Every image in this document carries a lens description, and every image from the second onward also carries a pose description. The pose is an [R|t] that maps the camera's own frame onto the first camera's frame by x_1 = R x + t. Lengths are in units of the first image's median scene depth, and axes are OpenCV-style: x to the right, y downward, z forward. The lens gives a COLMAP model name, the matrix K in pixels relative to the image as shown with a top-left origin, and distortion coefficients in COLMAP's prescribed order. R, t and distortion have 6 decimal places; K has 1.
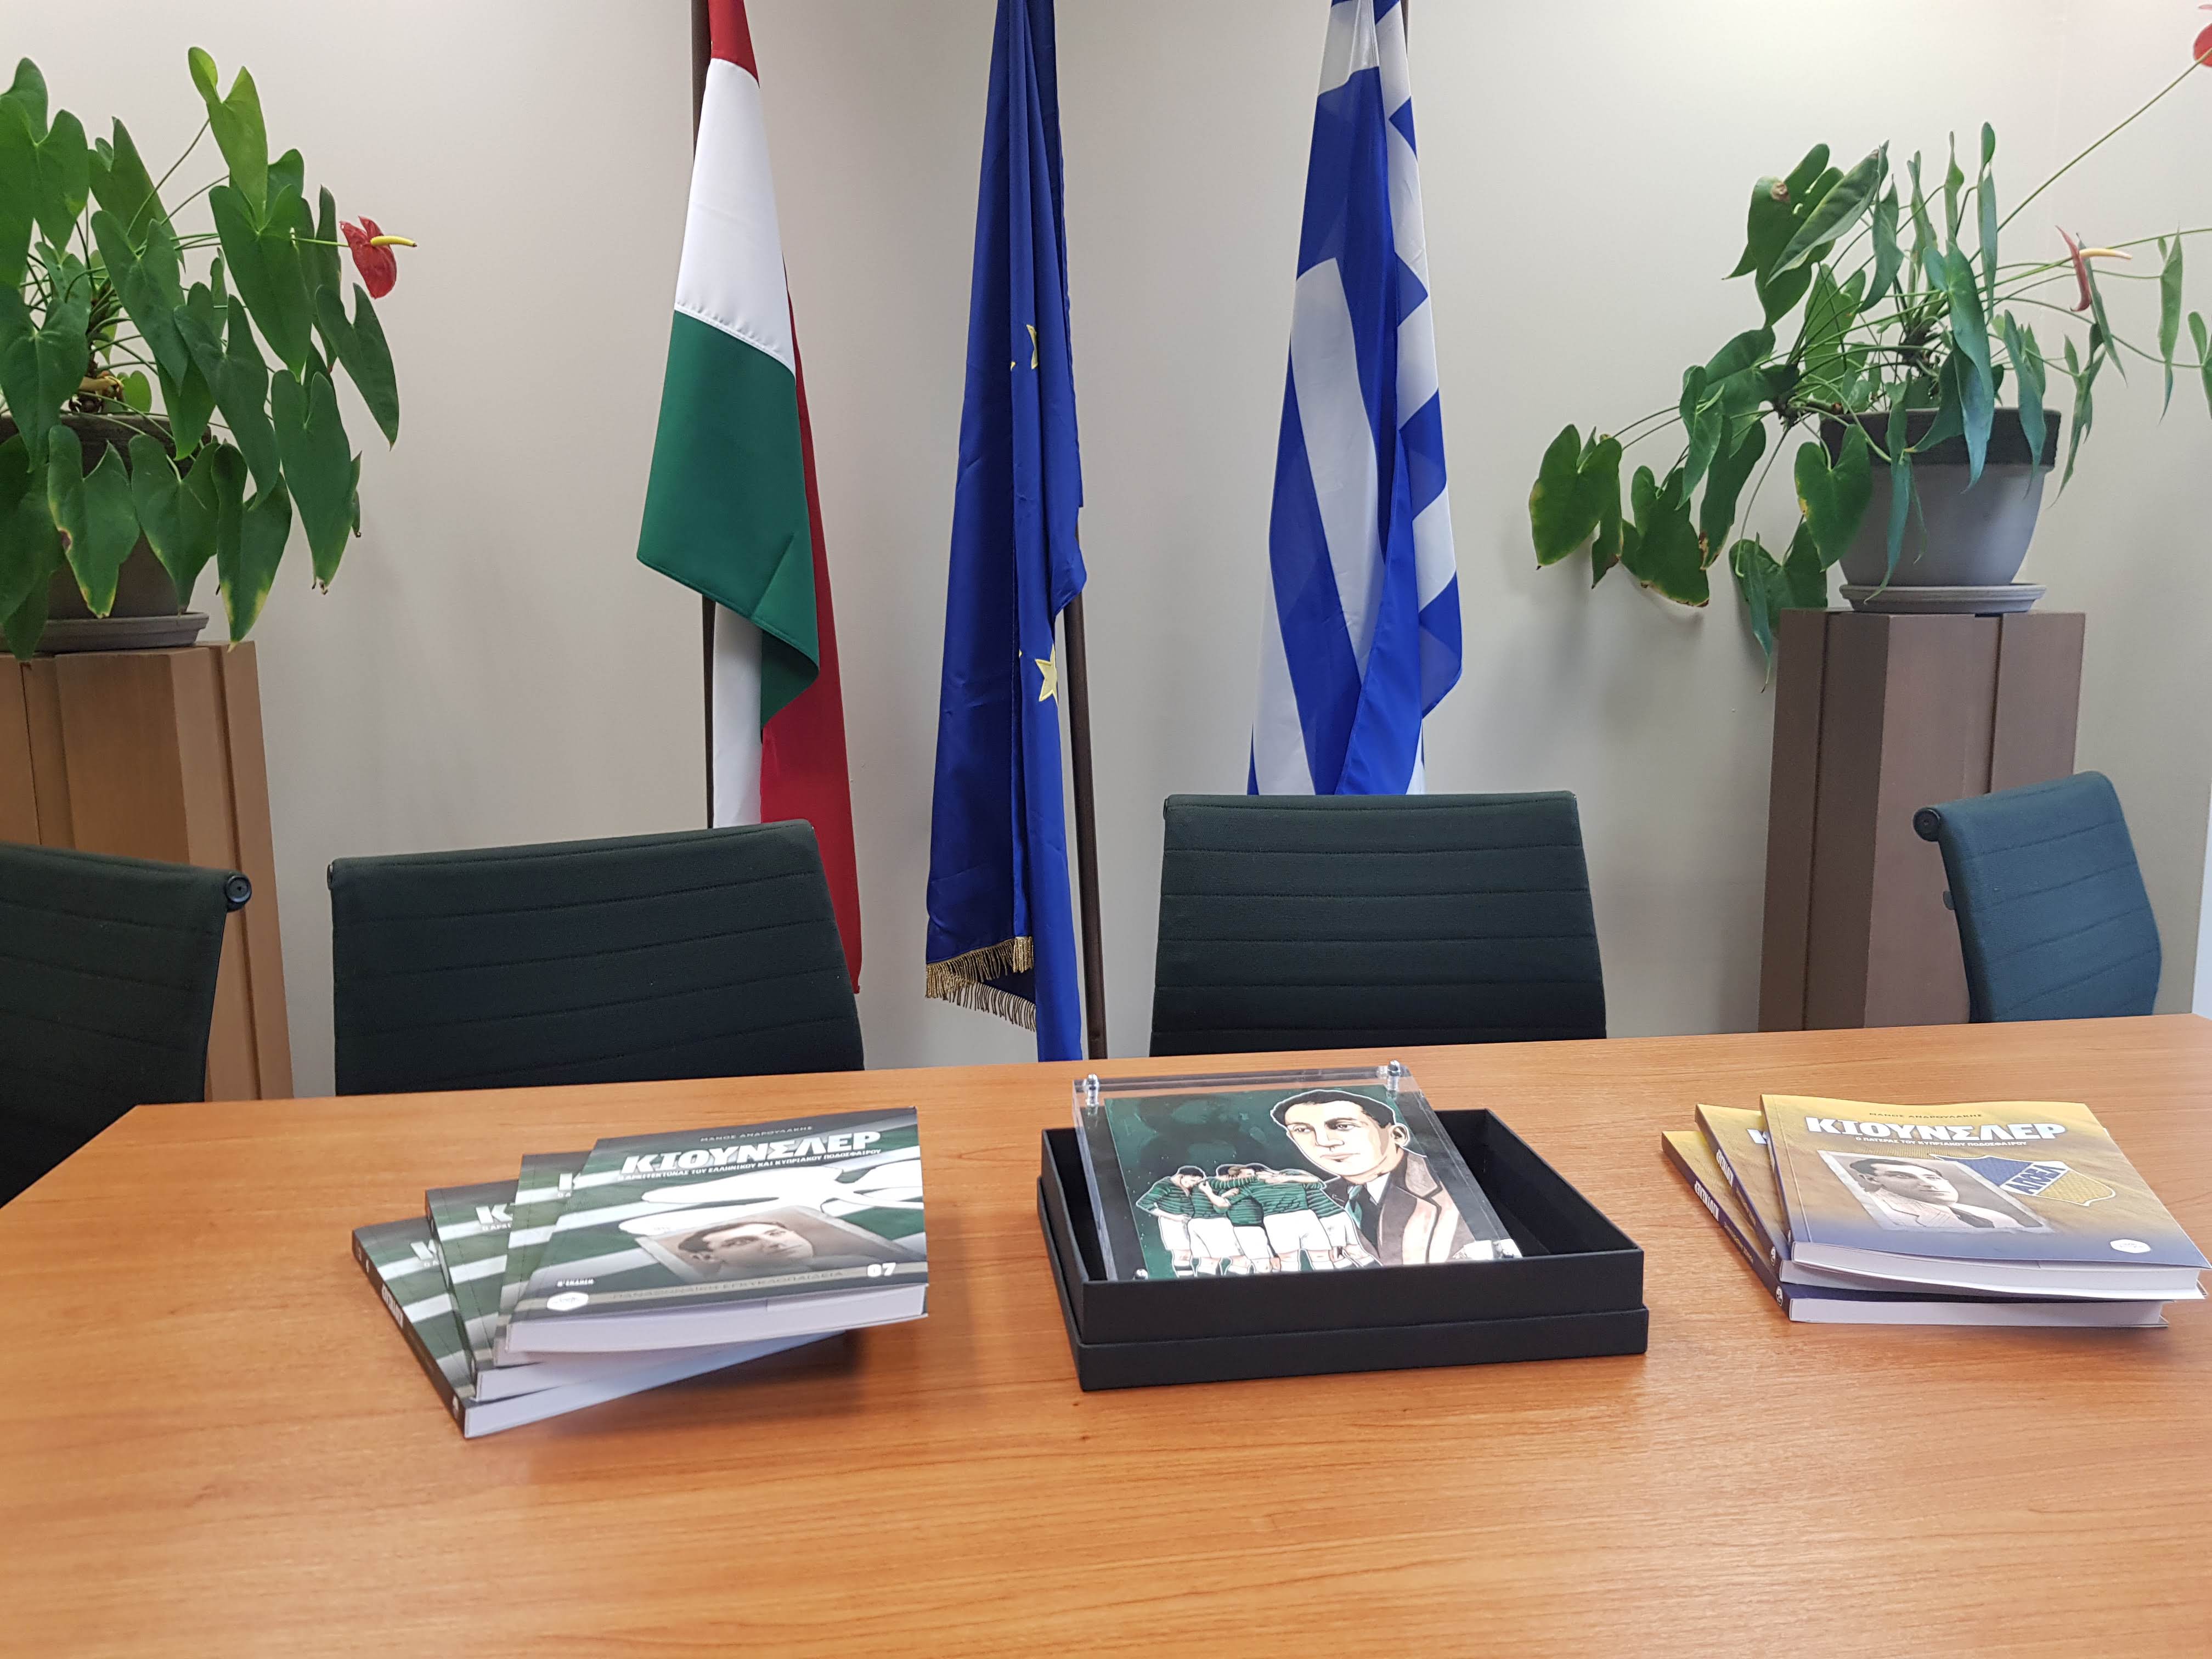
lens RADIAL K [[1707.4, 0, 1106.0], [0, 1707.4, 829.5], [0, 0, 1]] dist [0.001185, -0.000960]
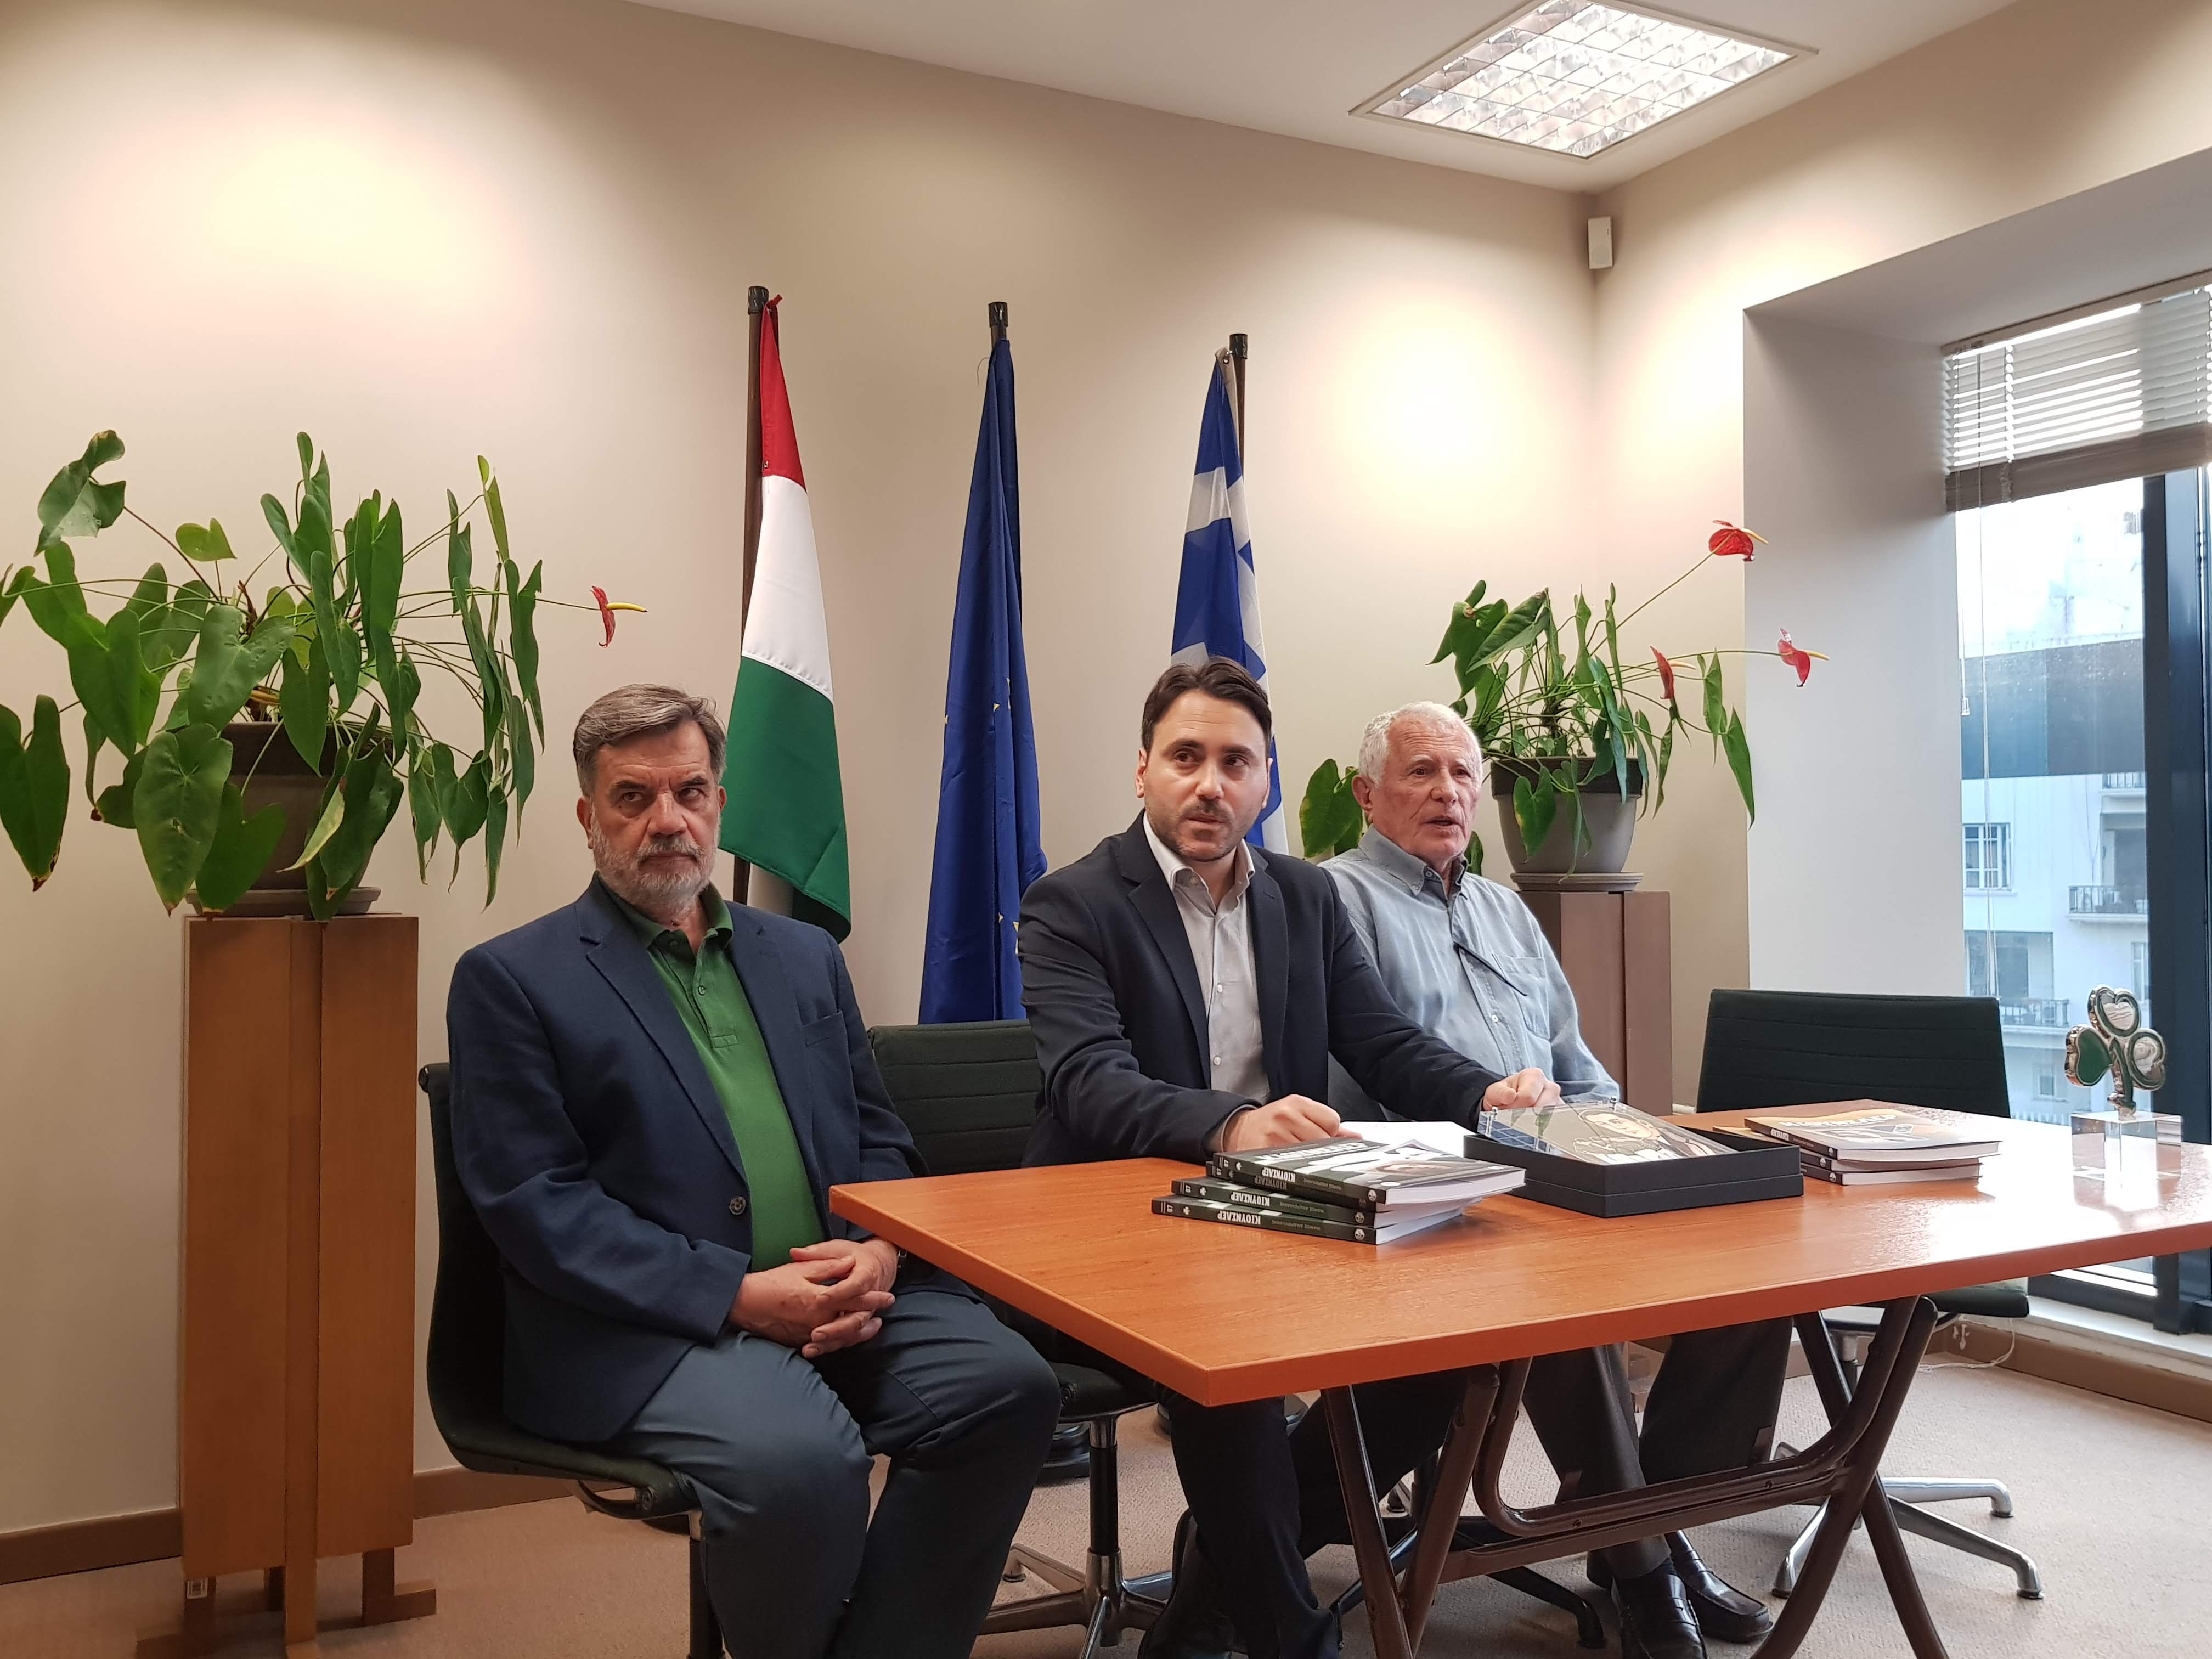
lens RADIAL K [[1676.7, 0, 1104.9], [0, 1676.7, 823.9], [0, 0, 1]] dist [0.086143, -0.142938]
pose [[0.948745, 0.014123, 0.315727, -0.392234], [0.045519, 0.982479, -0.180731, 0.065568], [-0.312747, 0.185839, 0.931479, -0.257489]]
